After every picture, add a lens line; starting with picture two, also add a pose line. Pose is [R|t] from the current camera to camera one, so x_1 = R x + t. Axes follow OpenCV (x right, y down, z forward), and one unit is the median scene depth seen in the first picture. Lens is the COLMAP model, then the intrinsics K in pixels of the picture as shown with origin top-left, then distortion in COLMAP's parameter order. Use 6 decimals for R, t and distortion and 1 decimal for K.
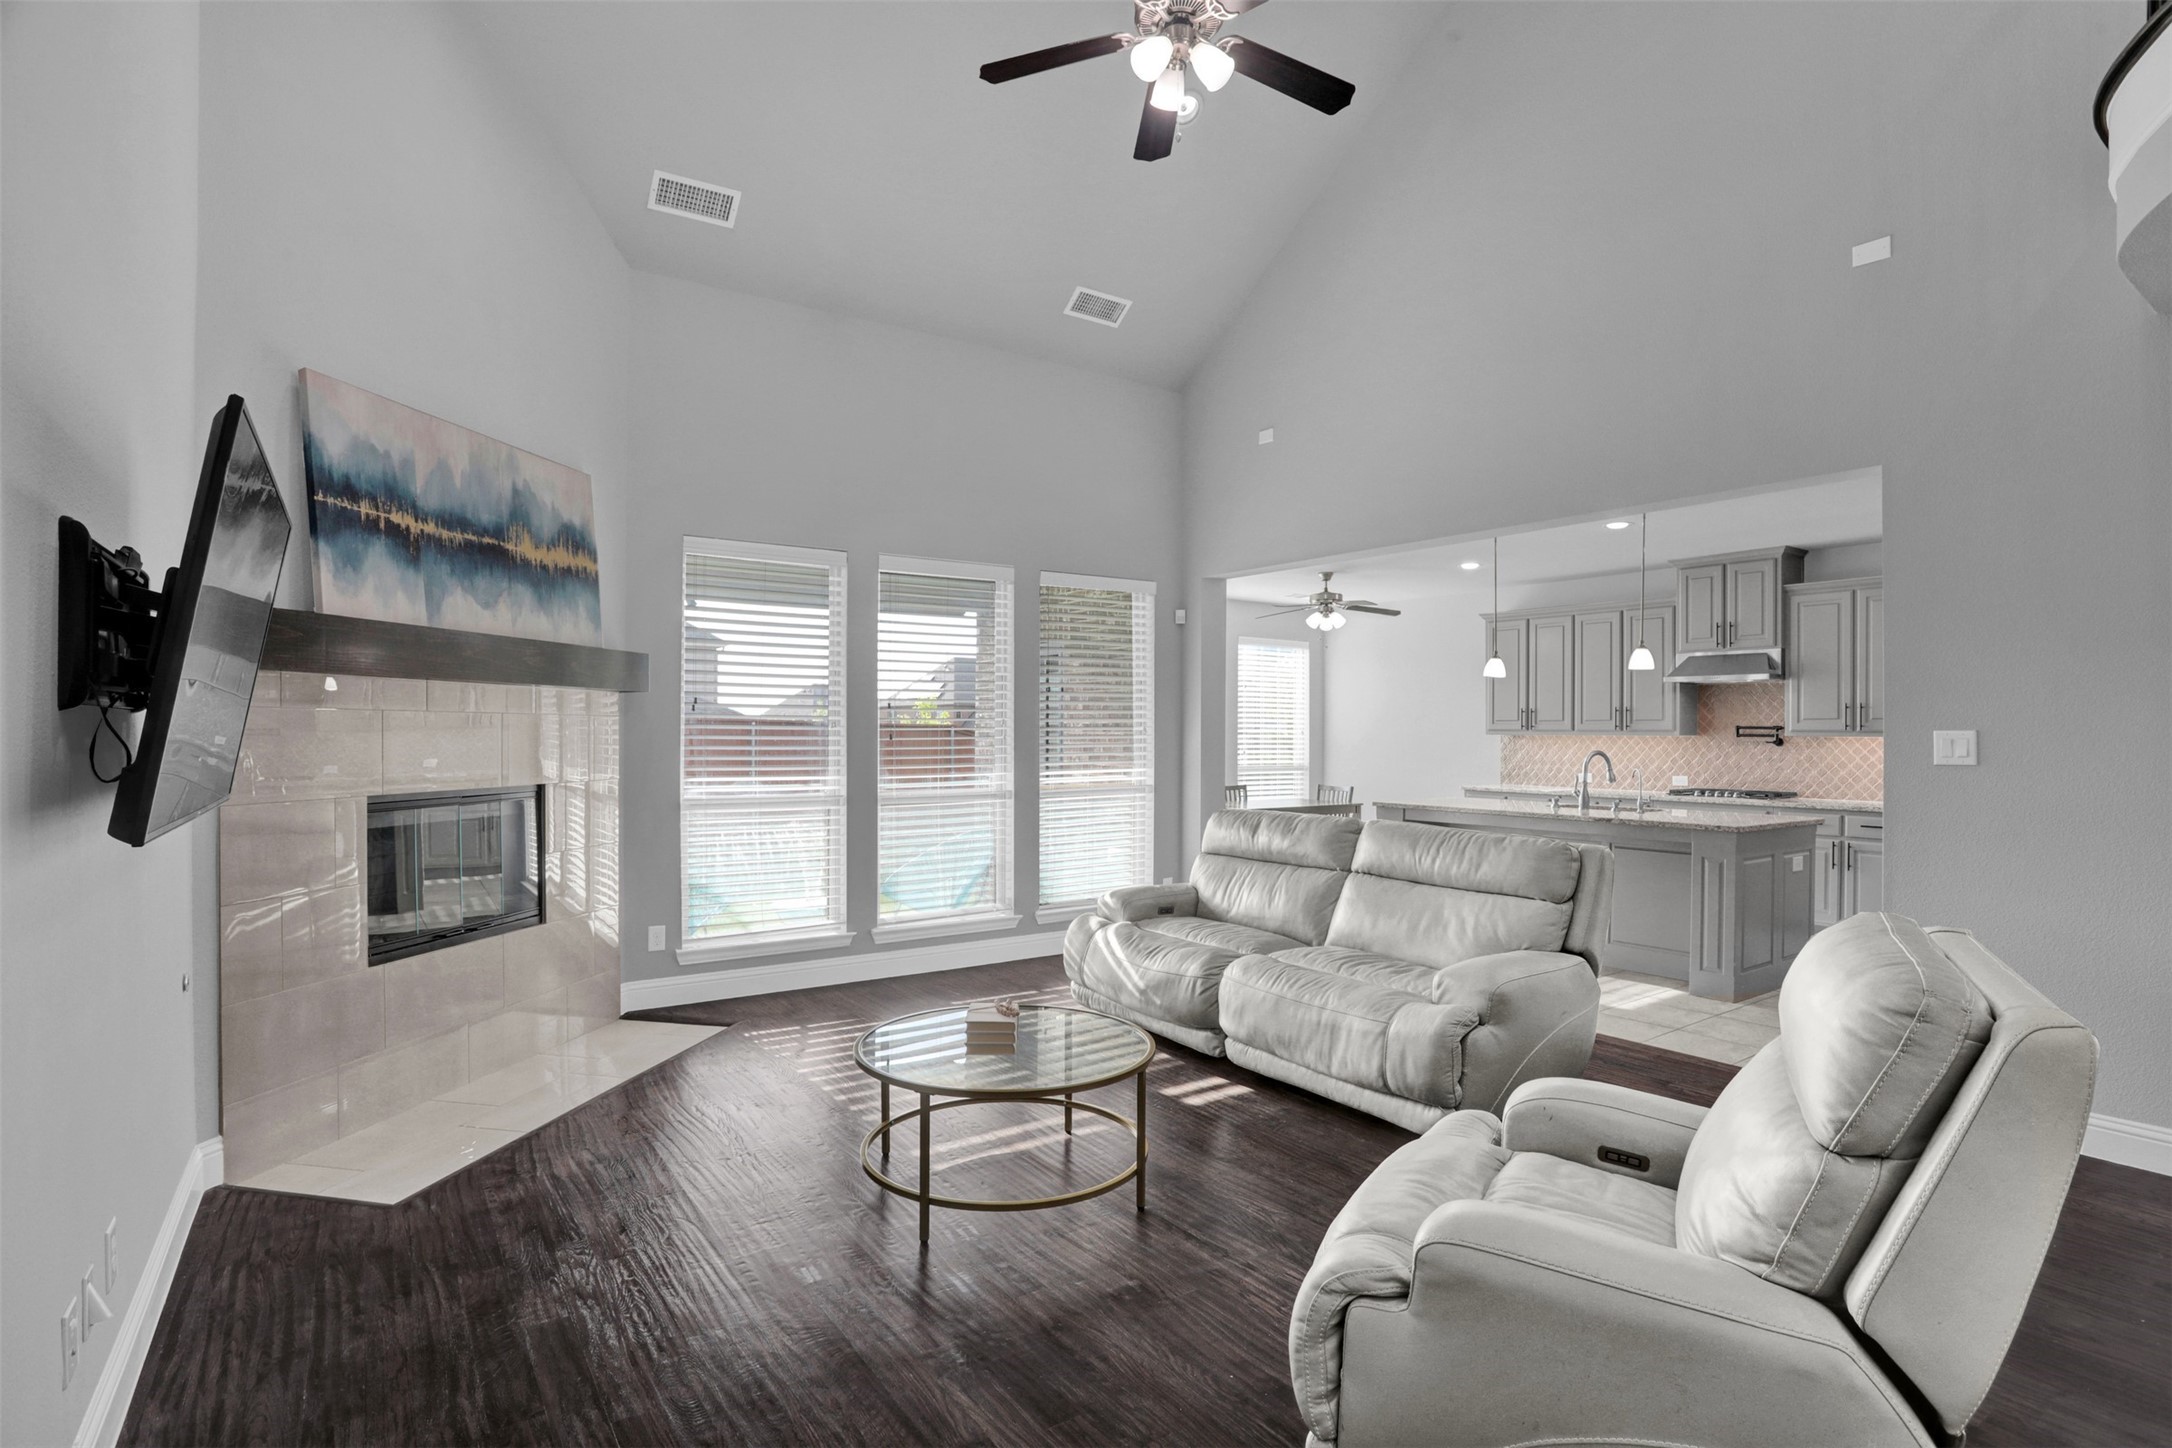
lens RADIAL K [[1106.0, 0, 1080.9], [0, 1106.0, 726.8], [0, 0, 1]] dist [-0.039350, 0.000281]
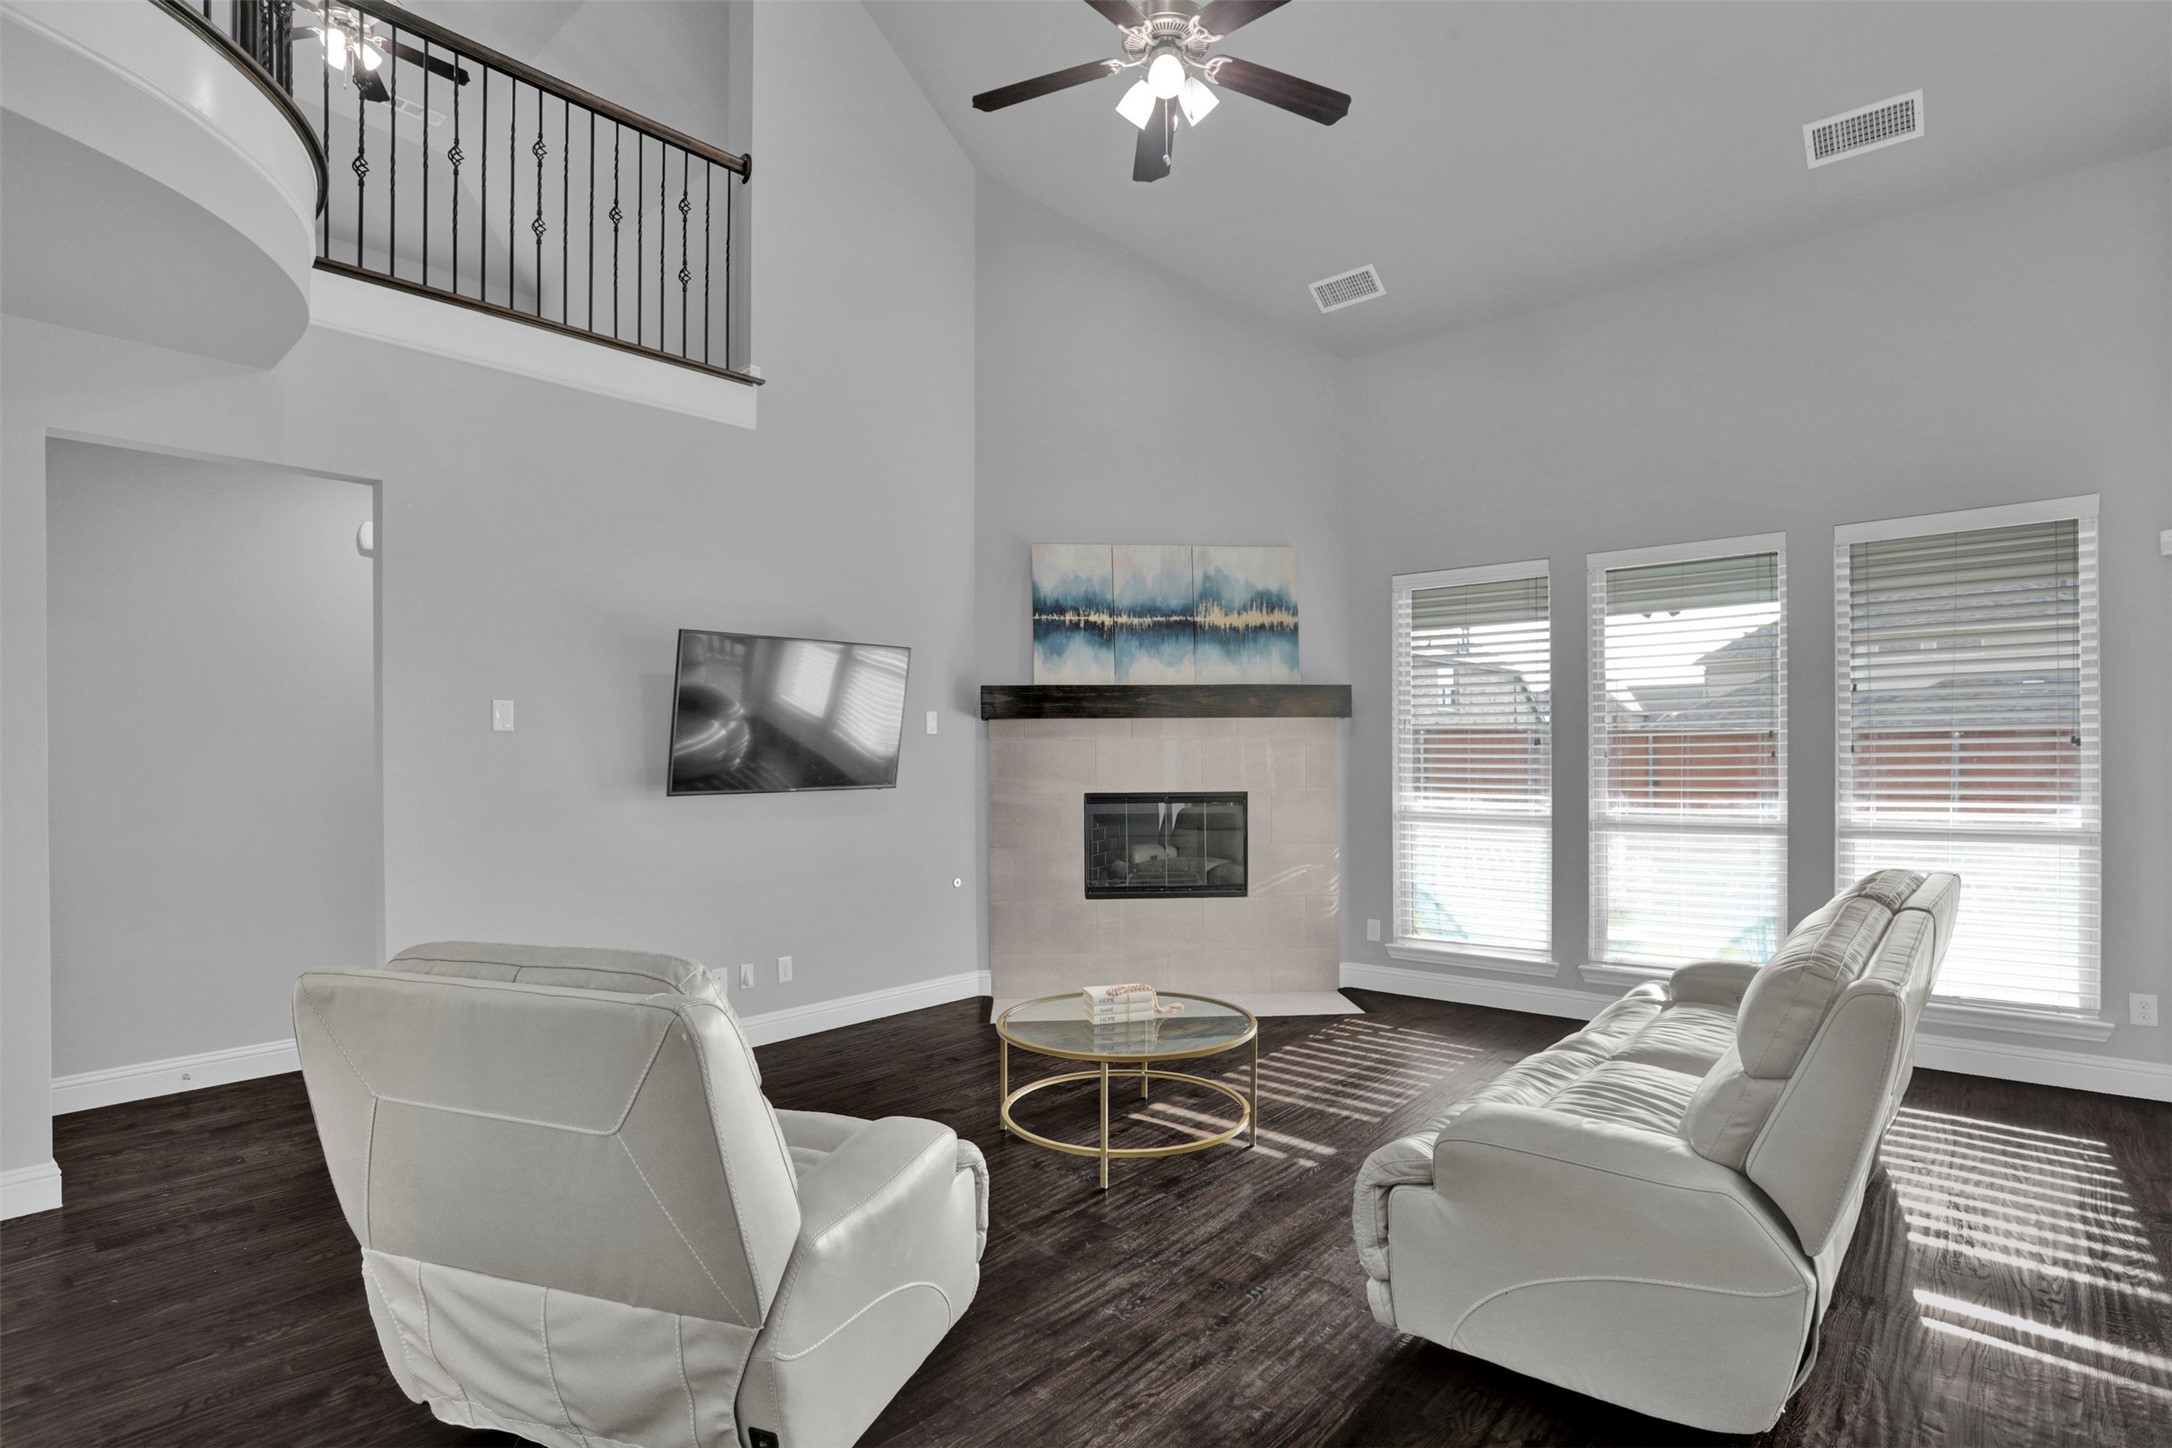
lens RADIAL K [[1106.0, 0, 1121.4], [0, 1106.0, 730.4], [0, 0, 1]] dist [-0.039350, 0.000281]
pose [[0.234522, -0.023152, -0.971835, 0.780803], [0.012905, 0.999702, -0.020702, 0.004655], [0.972025, -0.007687, 0.234751, 0.545735]]
